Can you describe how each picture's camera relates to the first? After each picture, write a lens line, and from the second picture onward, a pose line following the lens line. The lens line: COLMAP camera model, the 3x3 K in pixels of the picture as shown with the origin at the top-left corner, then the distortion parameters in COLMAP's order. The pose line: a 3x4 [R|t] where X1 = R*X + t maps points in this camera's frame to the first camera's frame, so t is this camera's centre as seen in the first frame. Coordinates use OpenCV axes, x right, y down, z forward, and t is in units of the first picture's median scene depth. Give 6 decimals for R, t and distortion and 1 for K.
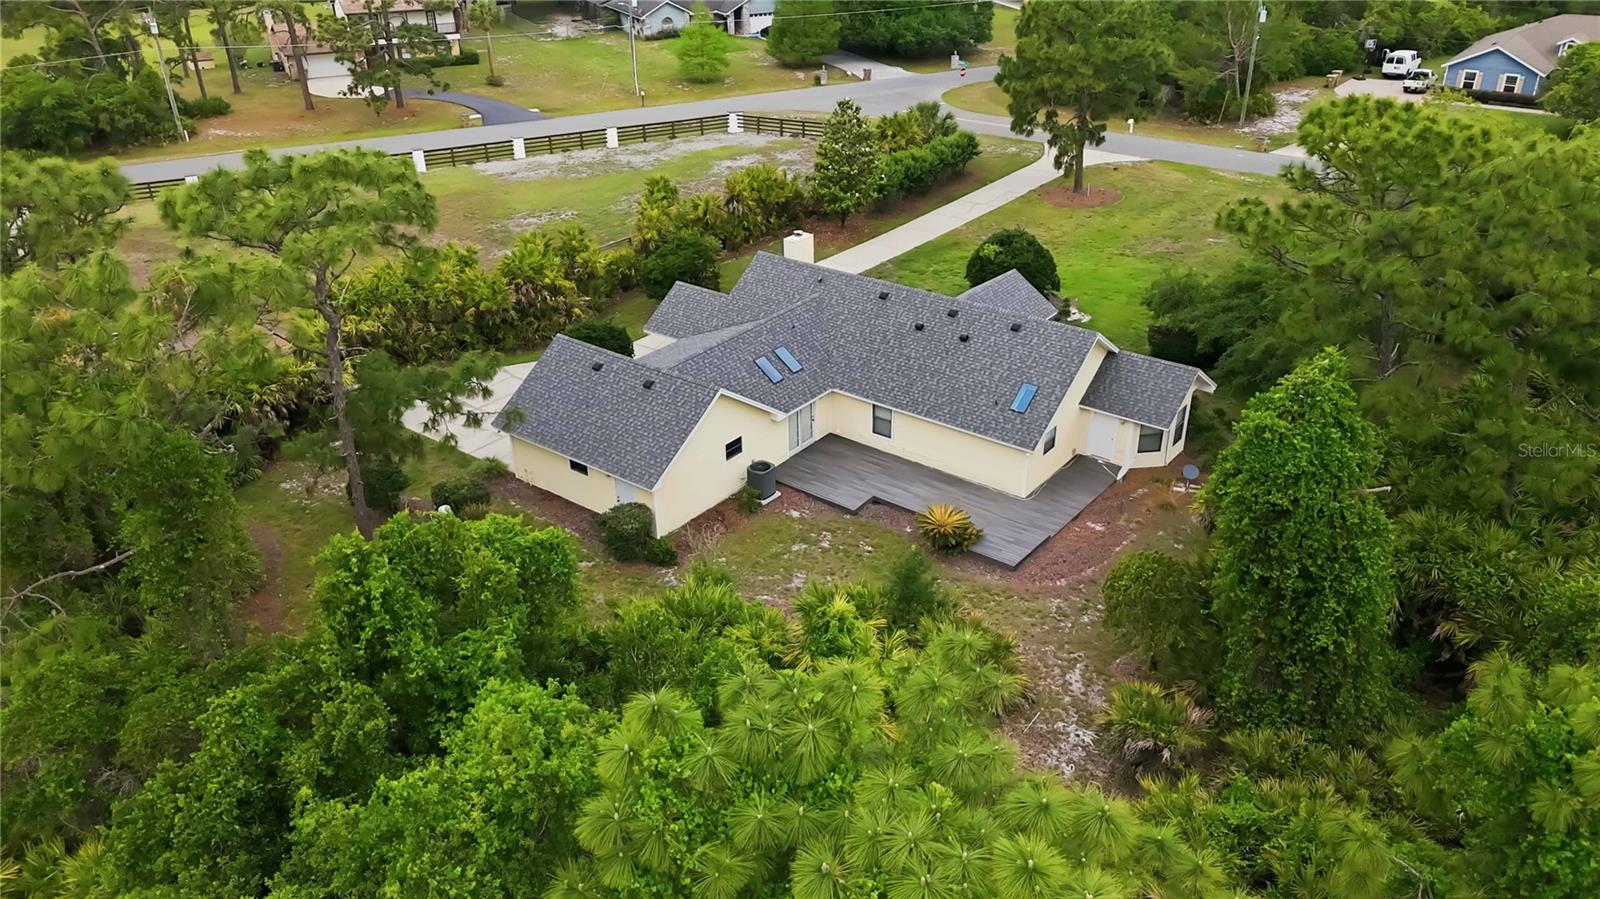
lens RADIAL K [[1170.6, 0, 806.1], [0, 1170.6, 452.6], [0, 0, 1]] dist [0.076429, -0.072727]
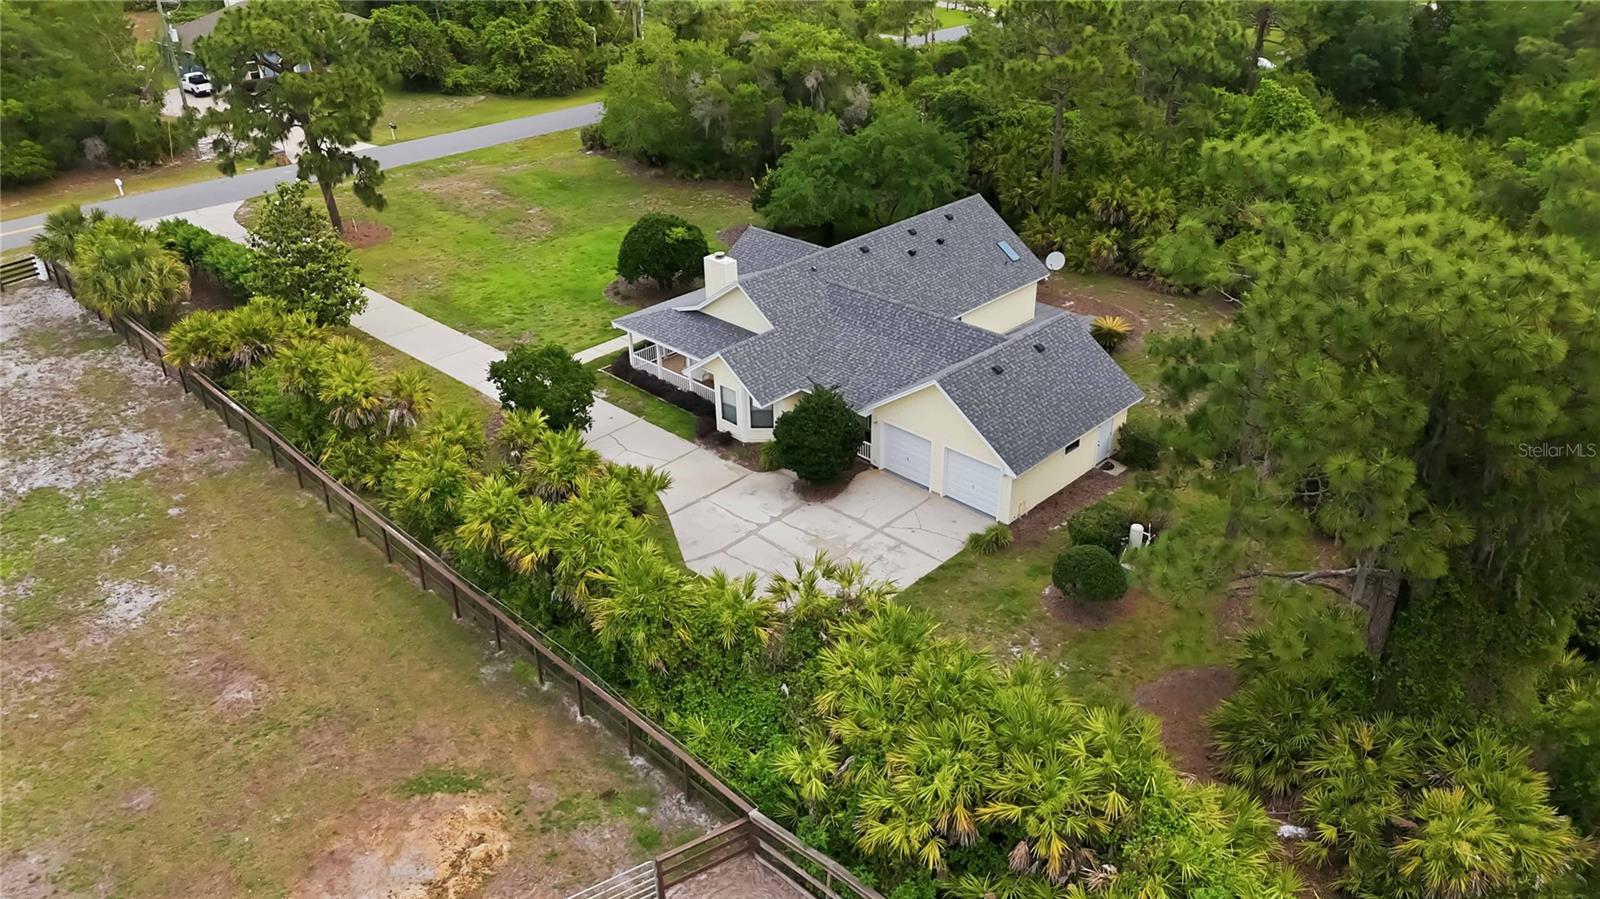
lens RADIAL K [[1170.6, 0, 806.1], [0, 1170.6, 452.6], [0, 0, 1]] dist [0.076429, -0.072727]
pose [[0.112727, -0.470554, 0.875141, -0.811685], [0.481877, 0.796138, 0.366004, -0.339248], [-0.868958, 0.380452, 0.316495, 0.652946]]
